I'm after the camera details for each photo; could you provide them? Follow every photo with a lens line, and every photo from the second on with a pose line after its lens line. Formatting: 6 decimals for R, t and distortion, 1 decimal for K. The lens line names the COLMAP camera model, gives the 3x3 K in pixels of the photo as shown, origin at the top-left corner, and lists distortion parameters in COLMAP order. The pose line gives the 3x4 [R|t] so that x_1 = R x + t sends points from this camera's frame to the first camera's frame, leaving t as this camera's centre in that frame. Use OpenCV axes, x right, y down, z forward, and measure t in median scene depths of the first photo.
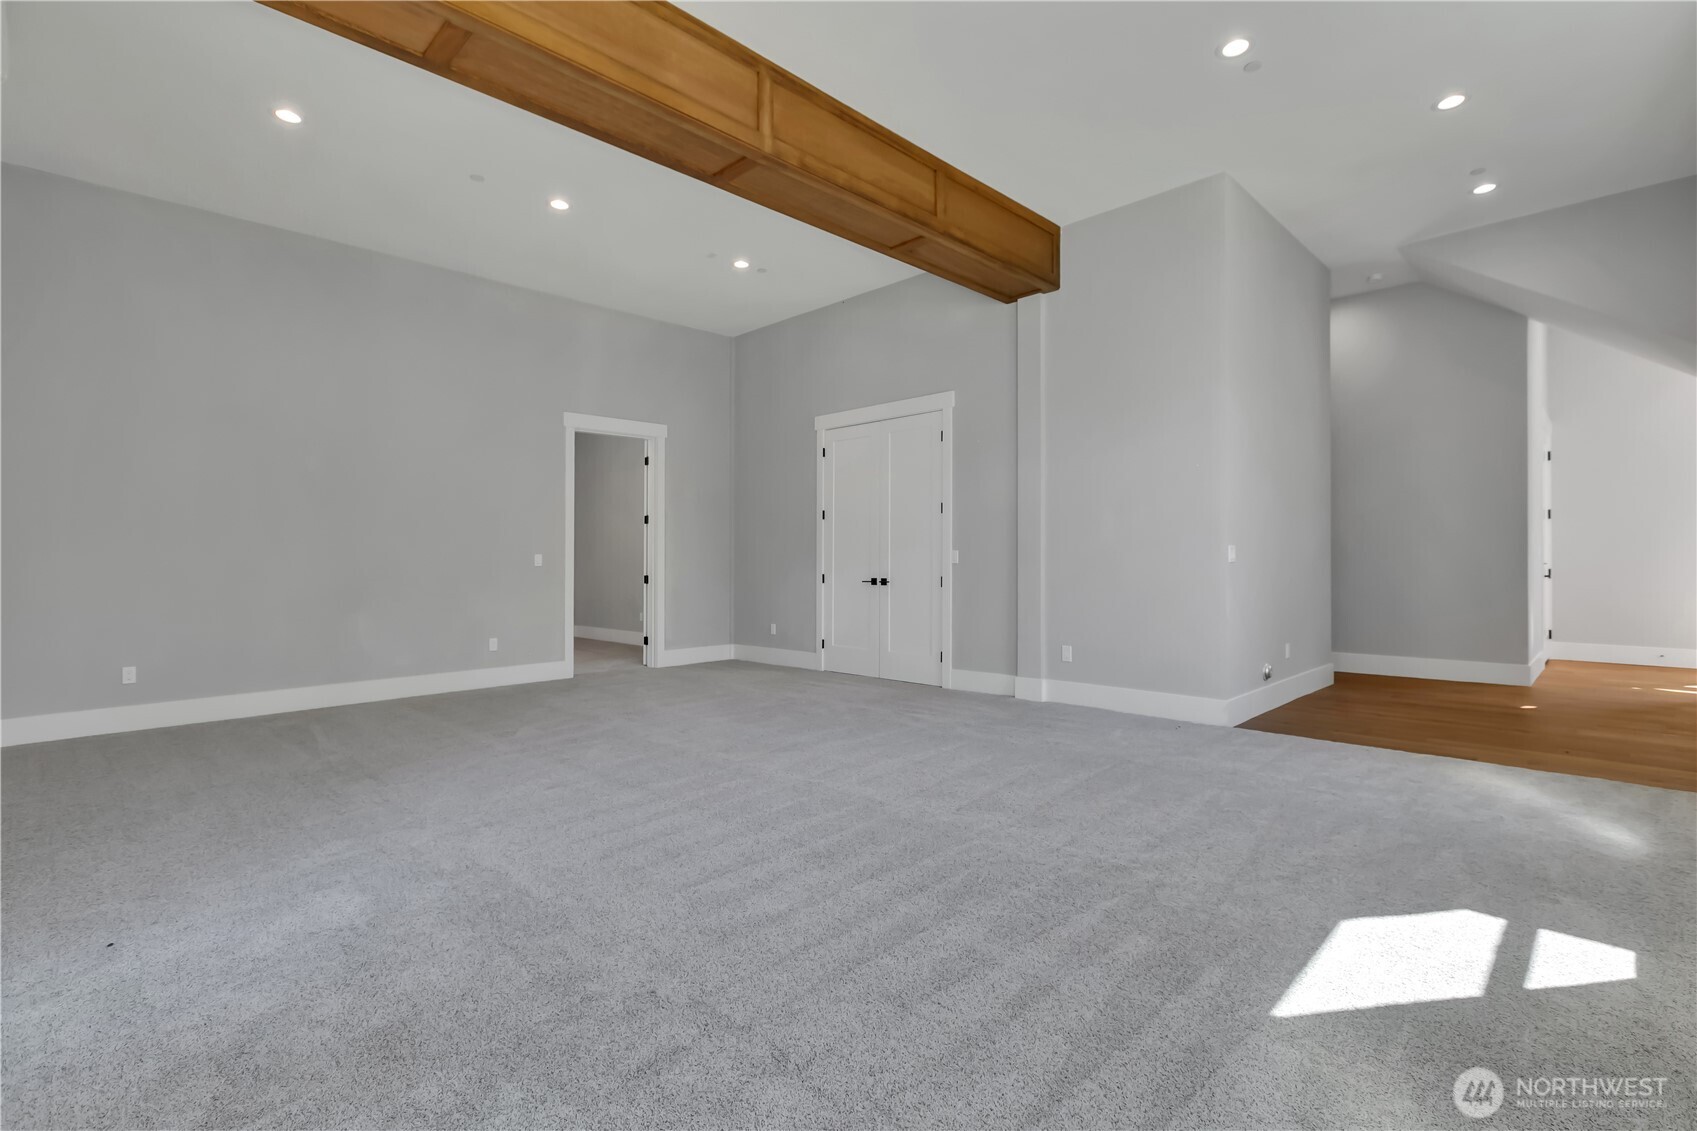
lens RADIAL K [[796.0, 0, 849.9], [0, 796.0, 551.0], [0, 0, 1]] dist [-0.000232, 0.000894]
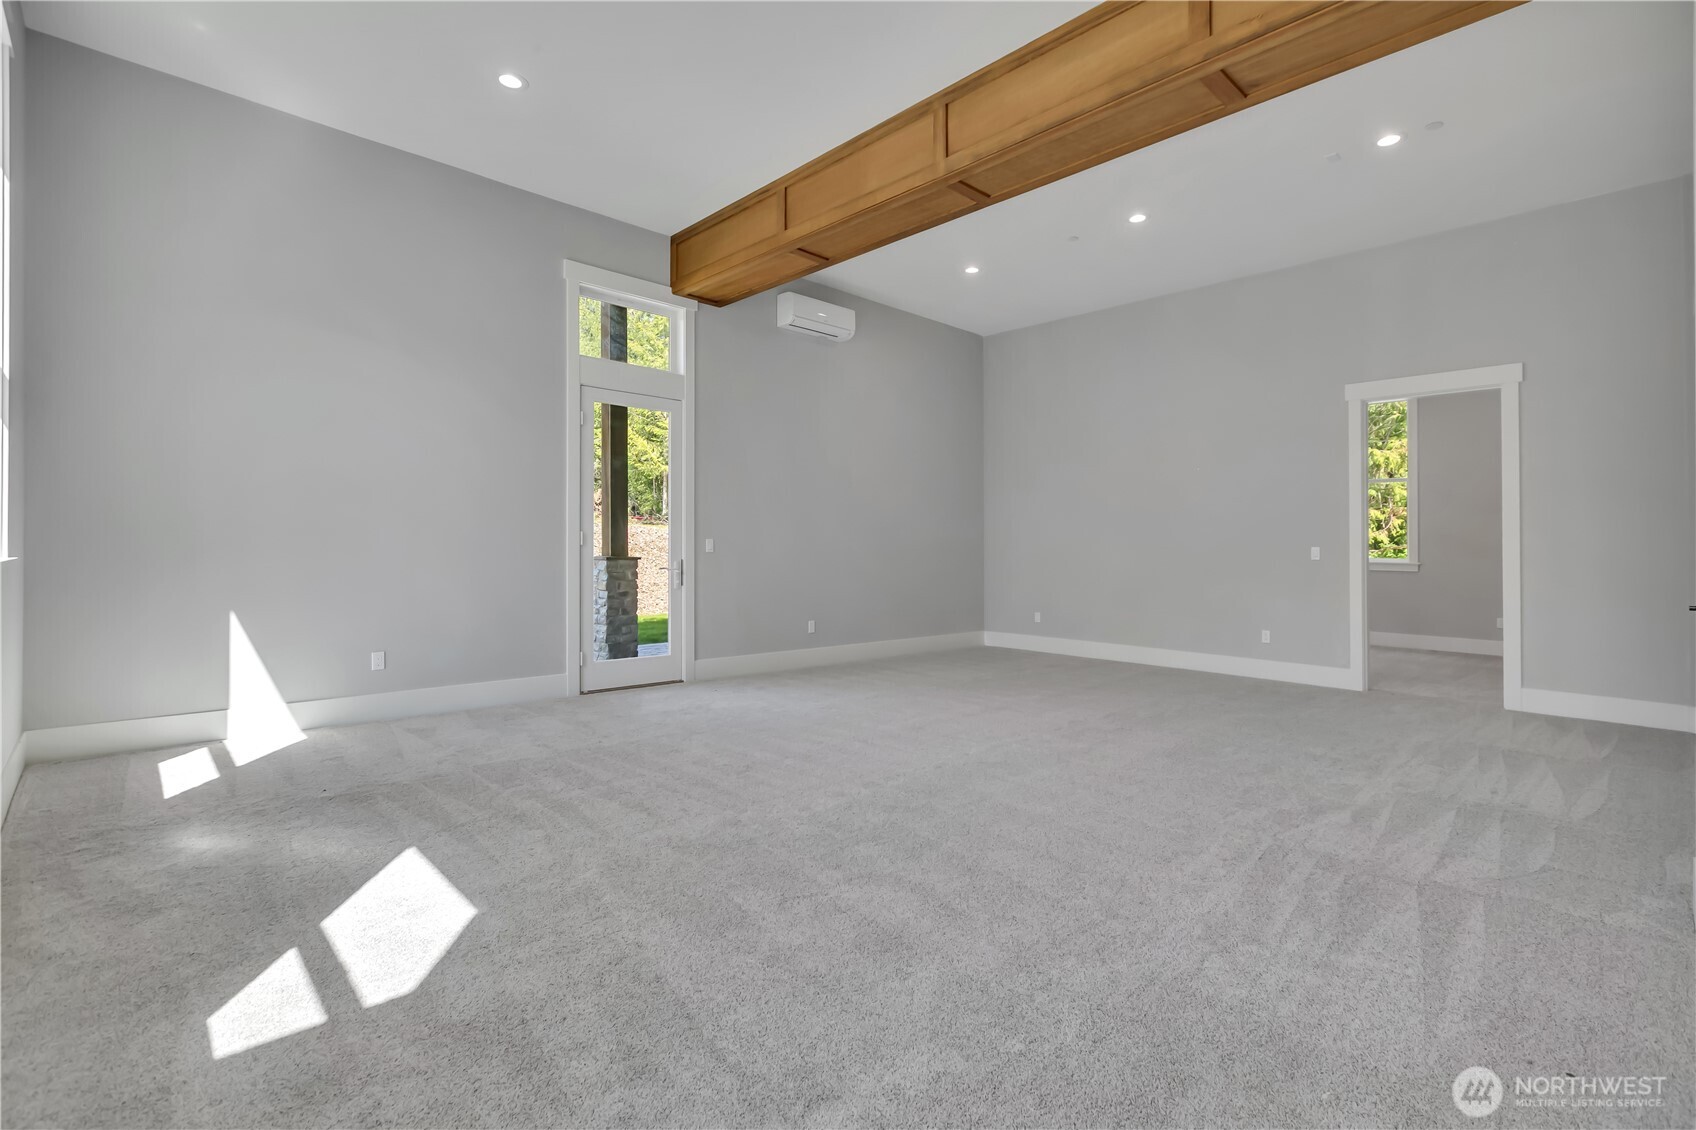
lens RADIAL K [[795.5, 0, 880.1], [0, 795.5, 548.5], [0, 0, 1]] dist [-0.000232, 0.000894]
pose [[-0.032734, 0.008526, -0.999428, 0.707158], [-0.001923, 0.999961, 0.008593, -0.001417], [0.999462, 0.002203, -0.032717, 0.681351]]
